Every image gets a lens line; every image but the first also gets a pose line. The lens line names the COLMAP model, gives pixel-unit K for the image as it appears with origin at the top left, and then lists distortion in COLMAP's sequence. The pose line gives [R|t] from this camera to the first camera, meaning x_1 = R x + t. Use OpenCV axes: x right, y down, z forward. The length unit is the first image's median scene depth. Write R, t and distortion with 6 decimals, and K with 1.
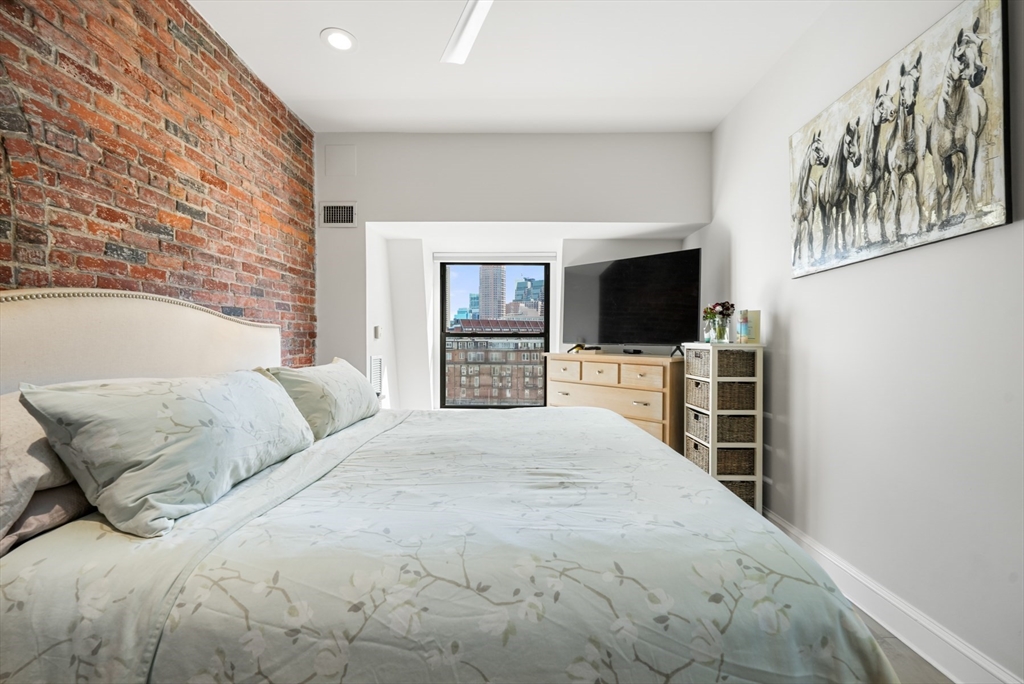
lens RADIAL K [[429.4, 0, 515.5], [0, 429.4, 339.6], [0, 0, 1]] dist [-0.000314, -0.000004]
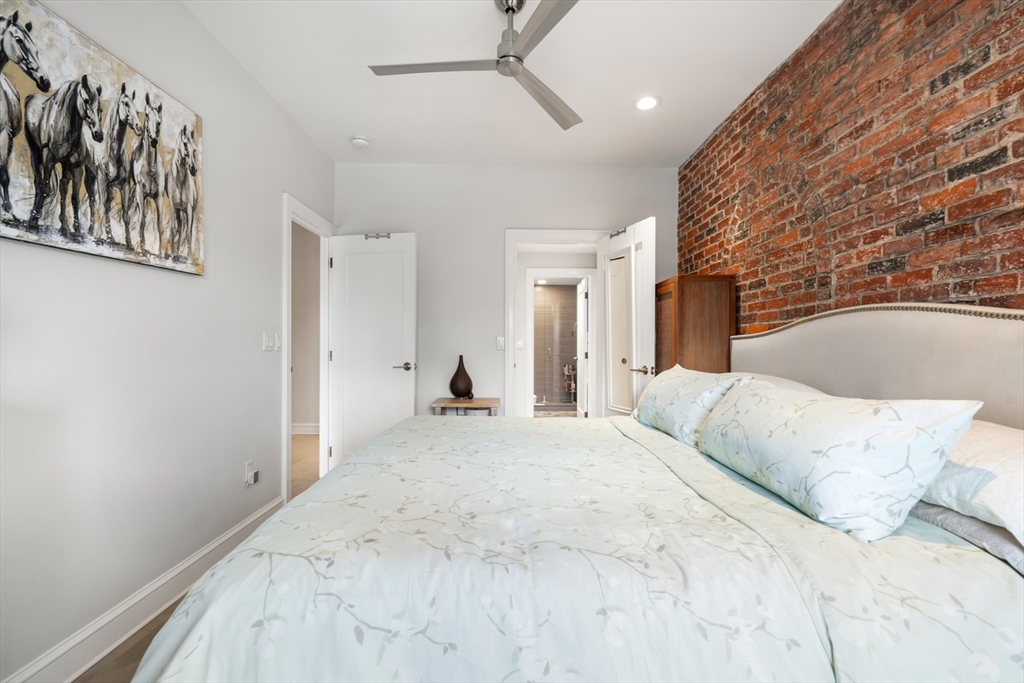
lens RADIAL K [[445.5, 0, 515.4], [0, 445.5, 344.1], [0, 0, 1]] dist [-0.000298, -0.000403]
pose [[-0.999756, -0.005569, -0.021369, -0.007910], [-0.005507, 0.999980, -0.002948, -0.008049], [0.021385, -0.002829, -0.999767, 1.936652]]
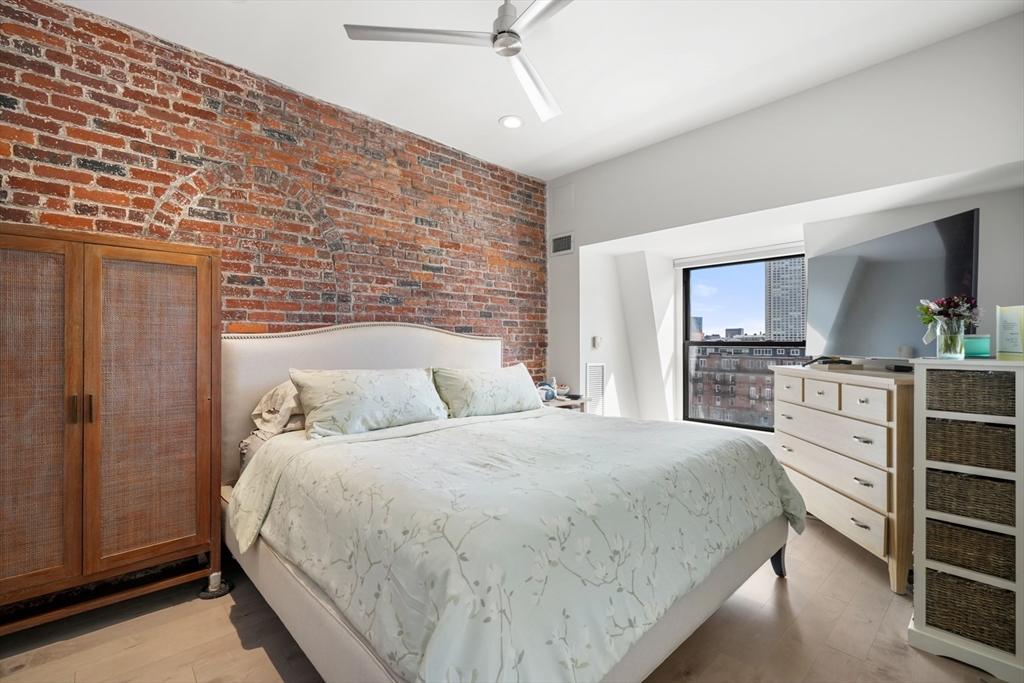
lens RADIAL K [[450.1, 0, 516.5], [0, 450.1, 339.2], [0, 0, 1]] dist [-0.000762, -0.000070]
pose [[0.685675, -0.007870, -0.727866, 0.775326], [-0.003175, 0.999900, -0.013803, -0.014660], [0.727901, 0.011775, 0.685581, 0.091300]]
